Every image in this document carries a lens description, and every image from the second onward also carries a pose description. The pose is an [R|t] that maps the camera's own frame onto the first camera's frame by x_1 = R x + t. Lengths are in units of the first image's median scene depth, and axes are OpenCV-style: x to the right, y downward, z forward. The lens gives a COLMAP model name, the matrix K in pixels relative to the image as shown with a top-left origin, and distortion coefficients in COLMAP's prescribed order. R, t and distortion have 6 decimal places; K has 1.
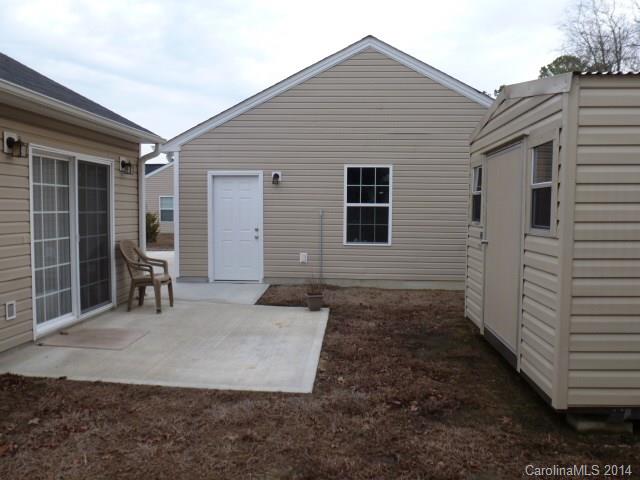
lens RADIAL K [[520.6, 0, 320.0], [0, 520.6, 240.0], [0, 0, 1]] dist [-0.003076, 0.001008]
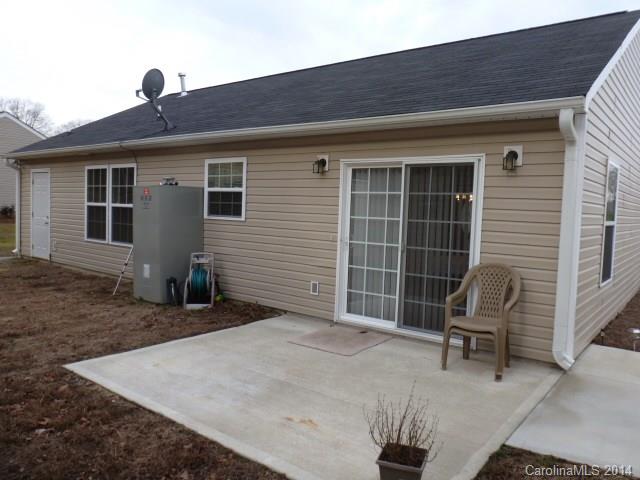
lens RADIAL K [[520.6, 0, 320.0], [0, 520.6, 240.0], [0, 0, 1]] dist [-0.003076, 0.001008]
pose [[-0.588081, 0.031242, -0.808199, 0.437771], [-0.081577, 0.991867, 0.097702, -0.108865], [0.804678, 0.123387, -0.580749, 1.608935]]
